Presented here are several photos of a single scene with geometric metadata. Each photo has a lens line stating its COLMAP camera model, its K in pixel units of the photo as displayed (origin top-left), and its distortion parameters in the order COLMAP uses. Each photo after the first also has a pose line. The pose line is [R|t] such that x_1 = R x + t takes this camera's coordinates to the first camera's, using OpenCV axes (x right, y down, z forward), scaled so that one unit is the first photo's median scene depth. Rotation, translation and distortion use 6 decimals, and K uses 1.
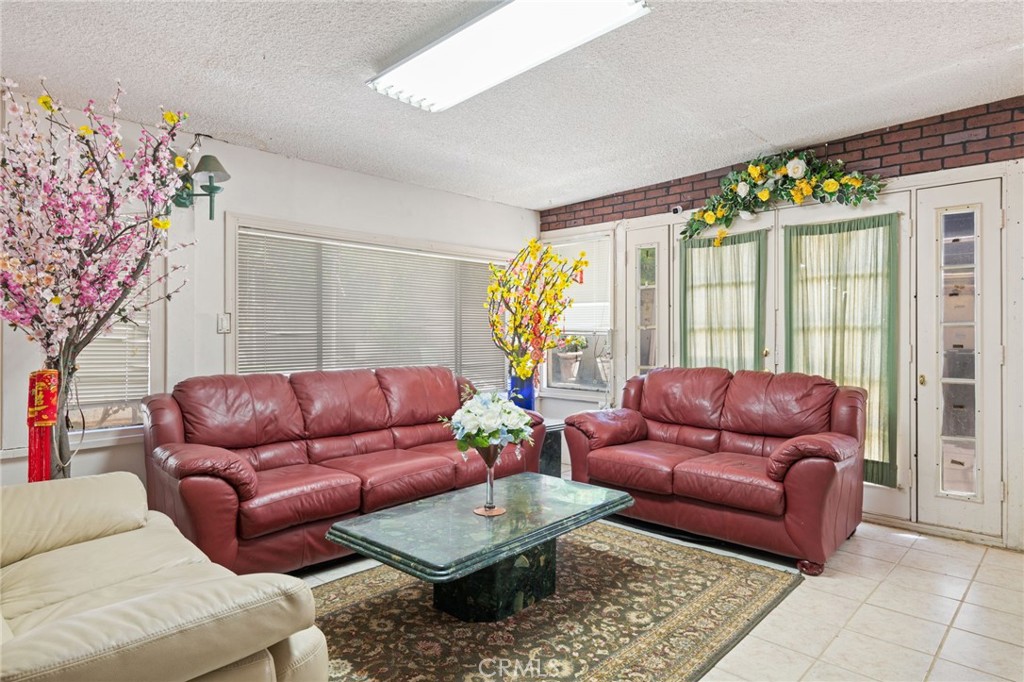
lens RADIAL K [[613.6, 0, 512.0], [0, 613.6, 341.0], [0, 0, 1]] dist [0.016919, 0.000087]
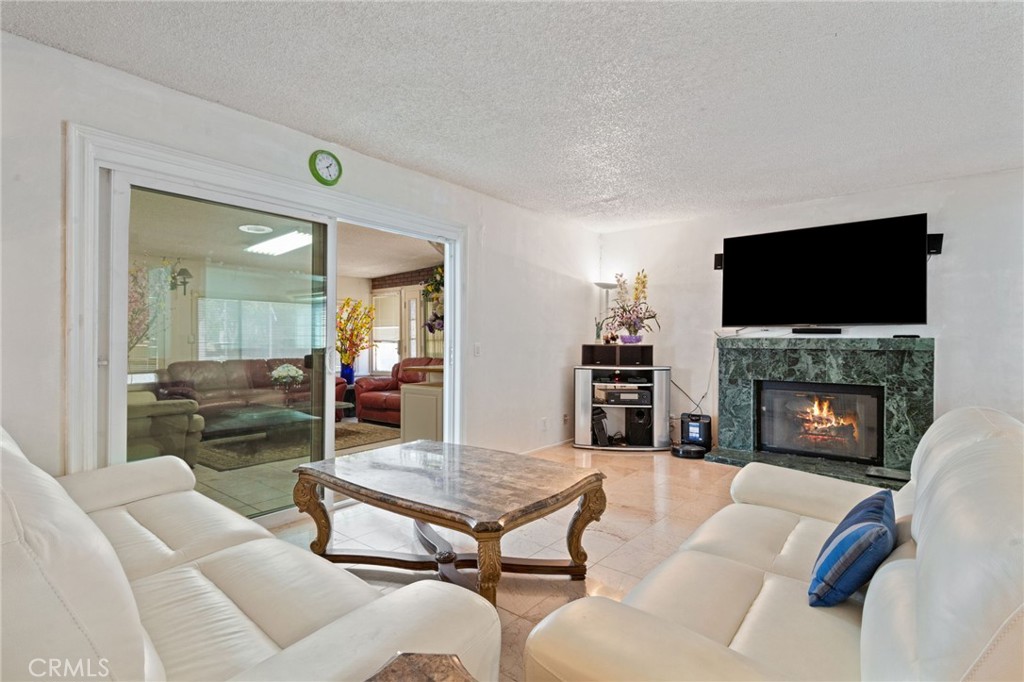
lens RADIAL K [[499.4, 0, 512.0], [0, 499.4, 341.0], [0, 0, 1]] dist [0.005677, -0.000454]
pose [[0.996315, -0.006856, 0.085495, 0.570463], [0.008088, 0.999868, -0.014073, 0.014721], [-0.085387, 0.014712, 0.996239, -0.972015]]
